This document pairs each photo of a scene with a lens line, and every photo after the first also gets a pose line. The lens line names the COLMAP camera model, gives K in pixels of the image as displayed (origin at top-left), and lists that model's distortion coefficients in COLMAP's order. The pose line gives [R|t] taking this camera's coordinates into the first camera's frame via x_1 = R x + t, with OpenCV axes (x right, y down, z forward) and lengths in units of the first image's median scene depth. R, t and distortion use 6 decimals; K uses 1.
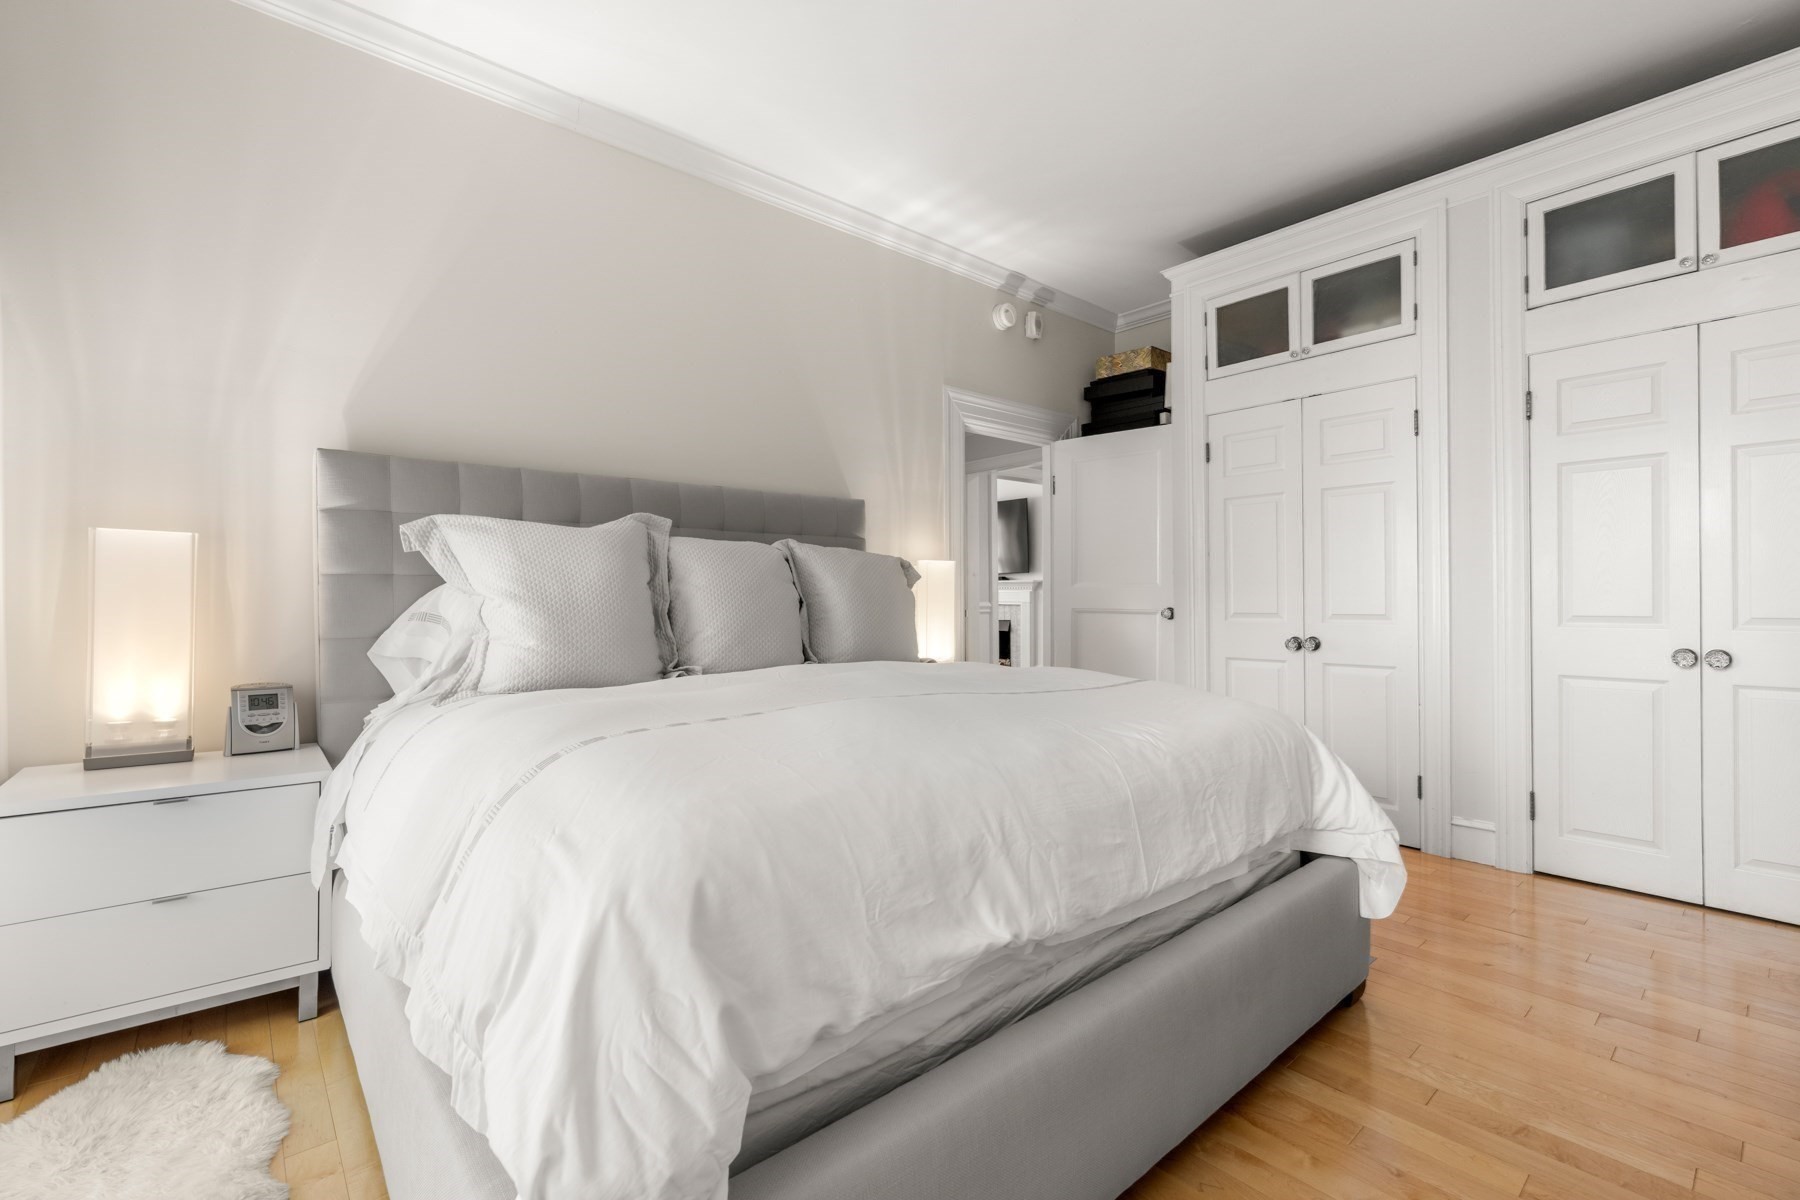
lens RADIAL K [[776.6, 0, 889.0], [0, 776.6, 598.6], [0, 0, 1]] dist [0.001596, -0.000670]
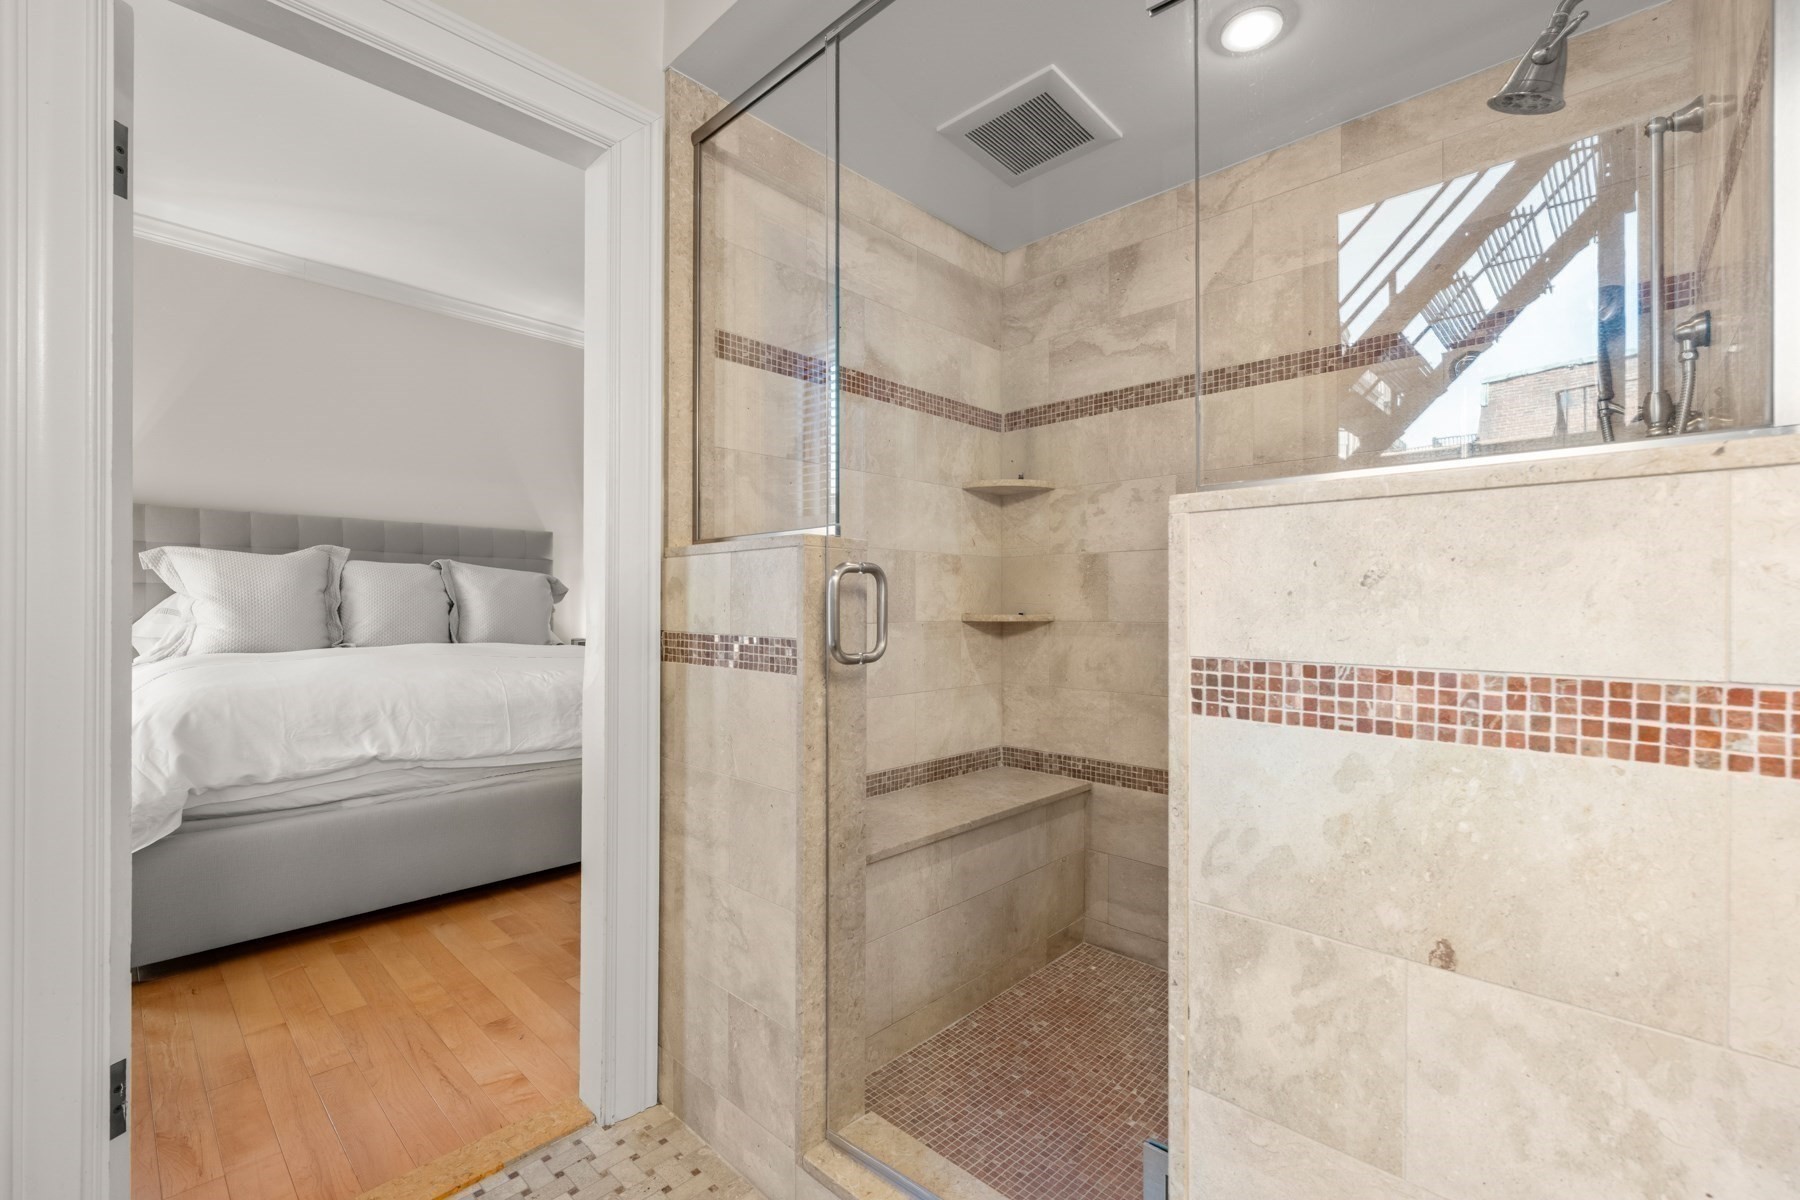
lens RADIAL K [[776.6, 0, 910.2], [0, 776.6, 602.8], [0, 0, 1]] dist [0.001596, -0.000670]
pose [[0.995301, 0.011114, 0.096194, 0.806859], [-0.010558, 0.999925, -0.006281, 0.001988], [-0.096256, 0.005235, 0.995343, -0.753240]]
